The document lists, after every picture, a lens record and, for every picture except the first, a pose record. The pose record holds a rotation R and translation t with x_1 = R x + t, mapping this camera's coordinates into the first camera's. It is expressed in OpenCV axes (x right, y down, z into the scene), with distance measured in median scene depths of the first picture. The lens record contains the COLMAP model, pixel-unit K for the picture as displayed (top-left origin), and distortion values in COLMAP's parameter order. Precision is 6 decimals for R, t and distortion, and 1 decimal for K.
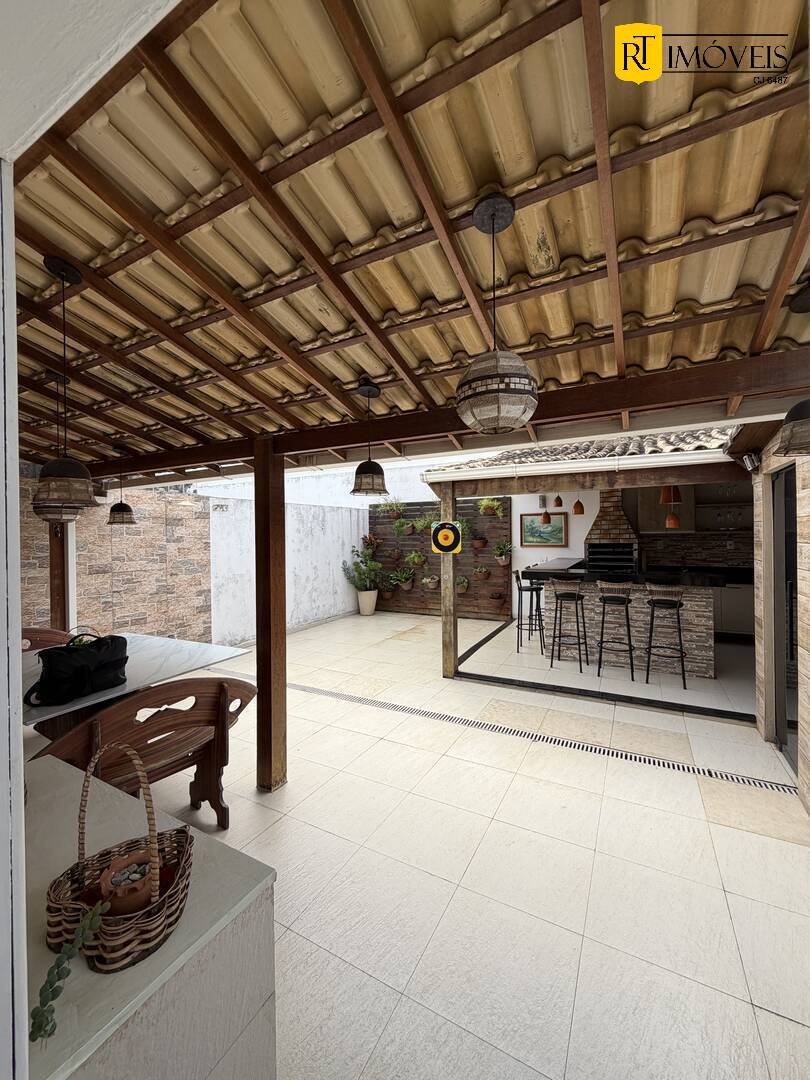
lens RADIAL K [[431.1, 0, 403.6], [0, 431.1, 535.5], [0, 0, 1]] dist [-0.002352, -0.000462]
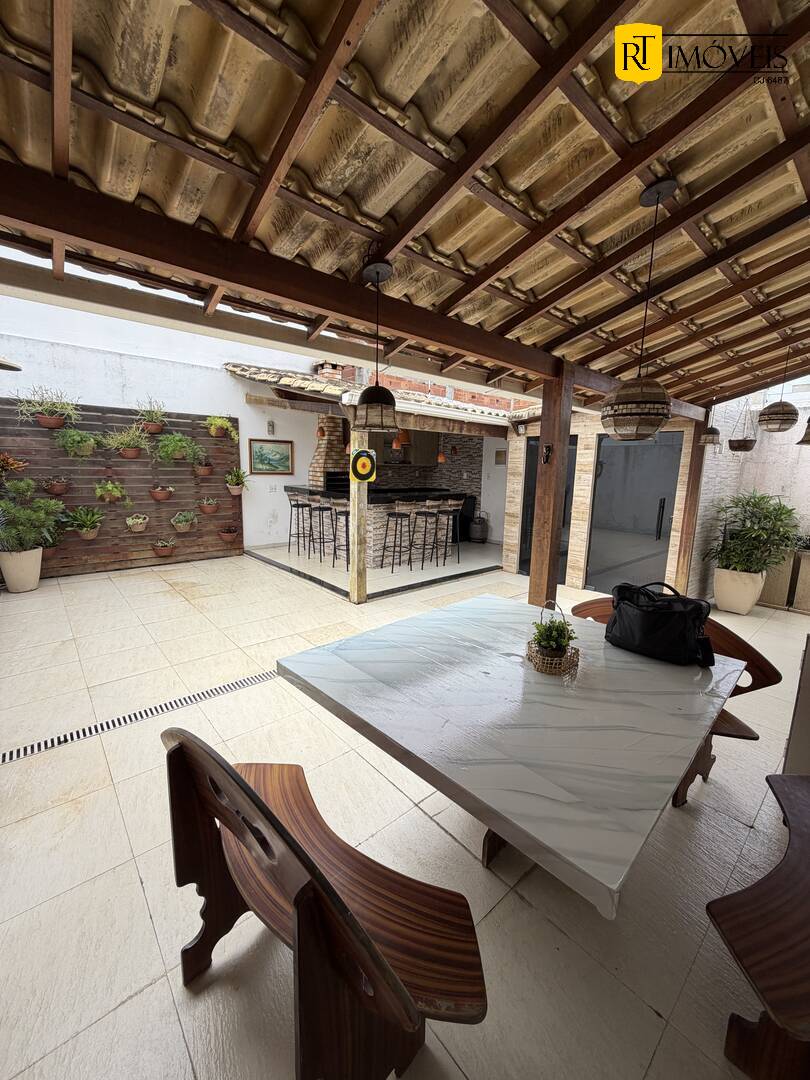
lens RADIAL K [[431.1, 0, 403.6], [0, 431.1, 535.5], [0, 0, 1]] dist [-0.002352, -0.000462]
pose [[0.352051, -0.131270, 0.926730, -0.599171], [-0.026897, 0.988289, 0.150207, 0.009086], [-0.935594, -0.077807, 0.344398, 0.423280]]
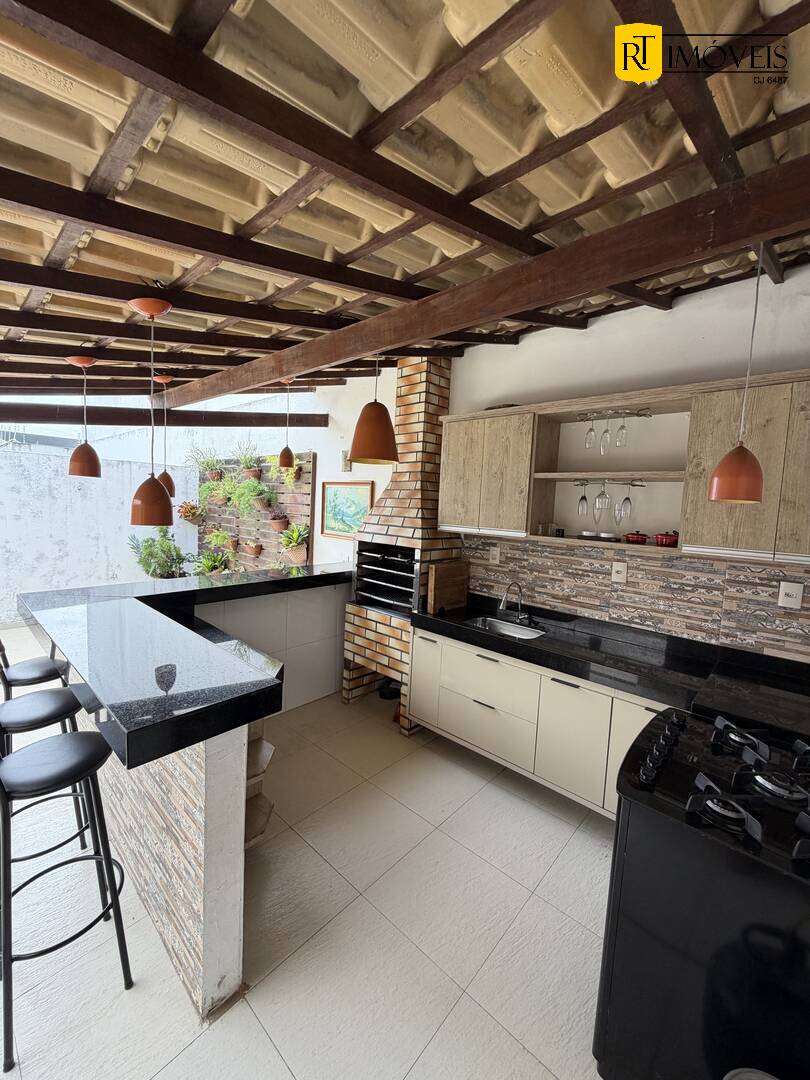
lens RADIAL K [[431.1, 0, 403.6], [0, 431.1, 535.5], [0, 0, 1]] dist [-0.002352, -0.000462]
pose [[0.968690, 0.076692, -0.236132, 0.633521], [-0.060054, 0.995231, 0.076875, -0.032894], [0.240902, -0.060287, 0.968675, 0.525944]]
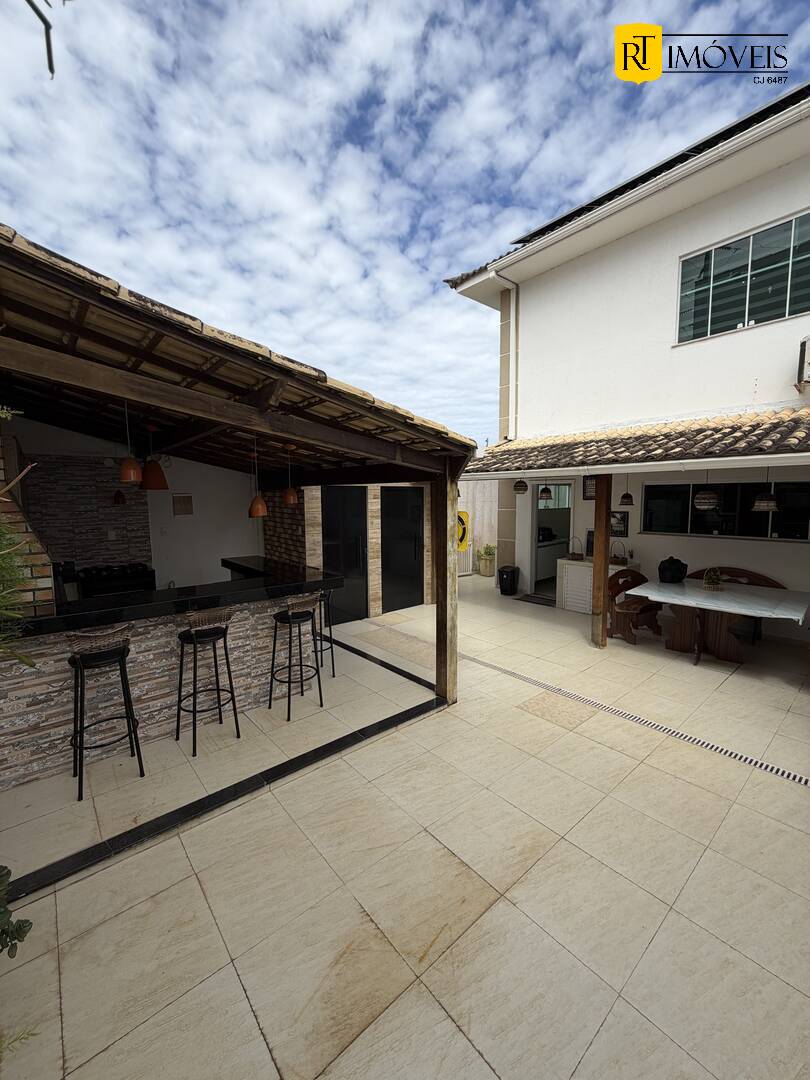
lens RADIAL K [[431.1, 0, 403.6], [0, 431.1, 535.5], [0, 0, 1]] dist [-0.002352, -0.000462]
pose [[-0.931849, -0.014898, 0.362540, -0.075273], [0.018426, 0.995925, 0.088286, -0.045230], [-0.362378, 0.088950, -0.927777, 1.348869]]
